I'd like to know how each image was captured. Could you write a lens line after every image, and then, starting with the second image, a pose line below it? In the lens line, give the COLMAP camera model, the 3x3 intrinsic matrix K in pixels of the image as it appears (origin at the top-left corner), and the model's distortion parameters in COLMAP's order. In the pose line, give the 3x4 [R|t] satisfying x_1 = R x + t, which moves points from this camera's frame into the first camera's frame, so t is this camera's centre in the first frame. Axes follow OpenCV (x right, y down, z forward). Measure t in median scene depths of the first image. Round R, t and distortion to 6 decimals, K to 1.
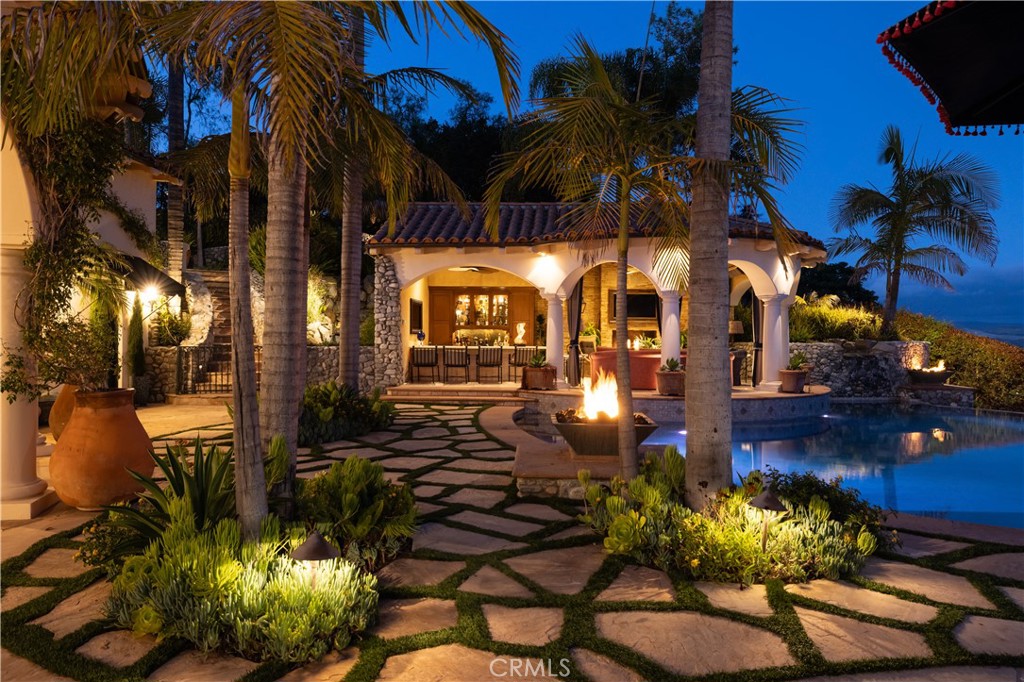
lens RADIAL K [[691.8, 0, 512.3], [0, 691.8, 338.7], [0, 0, 1]] dist [0.003803, 0.000325]
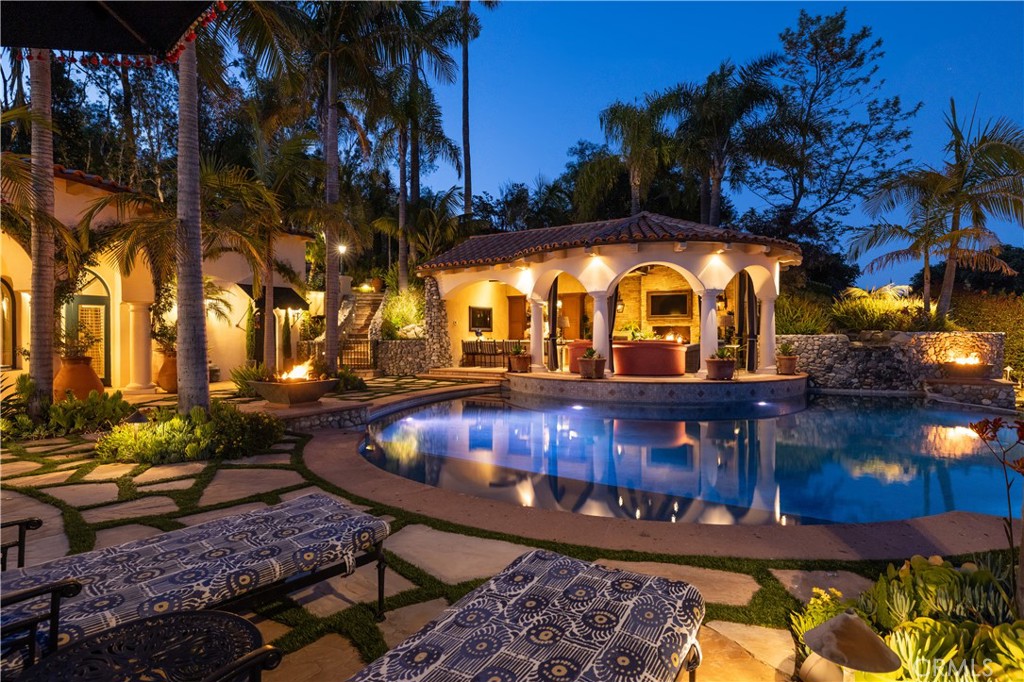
lens RADIAL K [[559.9, 0, 512.8], [0, 559.9, 338.1], [0, 0, 1]] dist [-0.001407, -0.000124]
pose [[0.865411, -0.009636, -0.500970, 0.463876], [0.007141, 0.999951, -0.006897, 0.013839], [0.501012, 0.002391, 0.865437, 0.067976]]
